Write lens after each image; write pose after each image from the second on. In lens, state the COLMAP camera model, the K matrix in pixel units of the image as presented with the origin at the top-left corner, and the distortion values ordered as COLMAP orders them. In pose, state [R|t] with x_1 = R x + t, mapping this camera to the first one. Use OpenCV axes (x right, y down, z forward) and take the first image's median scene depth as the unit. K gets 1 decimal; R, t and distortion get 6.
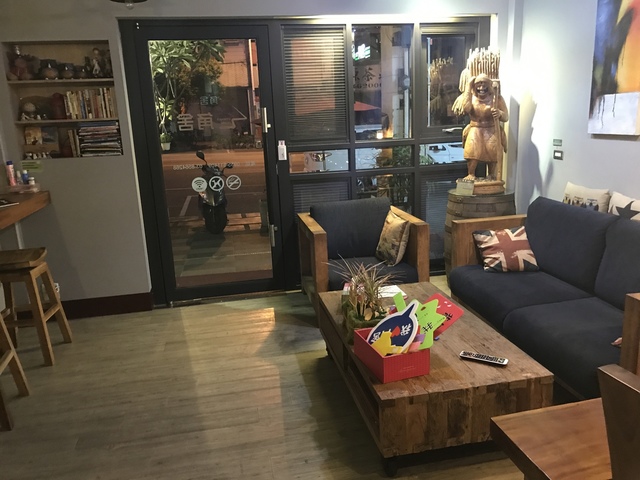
lens RADIAL K [[530.2, 0, 320.7], [0, 530.2, 240.4], [0, 0, 1]] dist [0.024671, -0.003521]
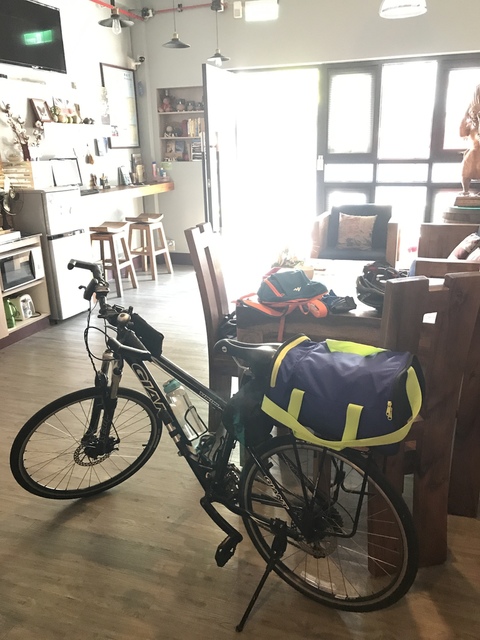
lens RADIAL K [[530.2, 0, 239.9], [0, 530.2, 317.8], [0, 0, 1]] dist [0.024671, -0.003521]
pose [[0.867993, 0.177139, -0.463908, 0.499303], [-0.129526, 0.982635, 0.132862, 0.074551], [0.479387, -0.055236, 0.875864, -0.353311]]
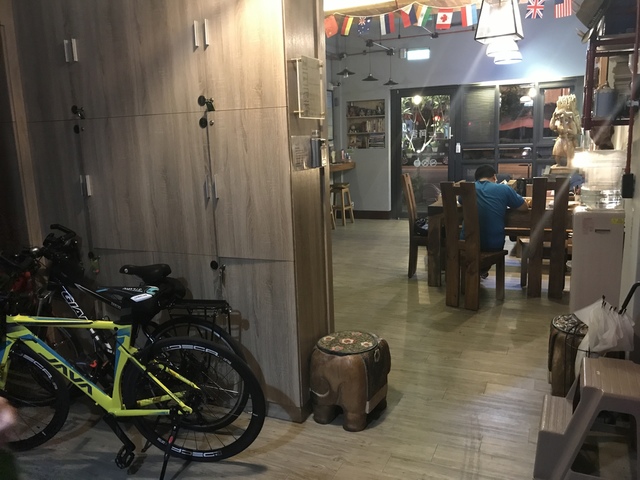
lens RADIAL K [[530.2, 0, 321.5], [0, 530.2, 241.8], [0, 0, 1]] dist [0.024671, -0.003521]
pose [[0.823888, 0.121748, -0.553522, 0.728337], [-0.134738, 0.990729, 0.017362, 0.240552], [0.550504, 0.060276, 0.832654, -1.044047]]
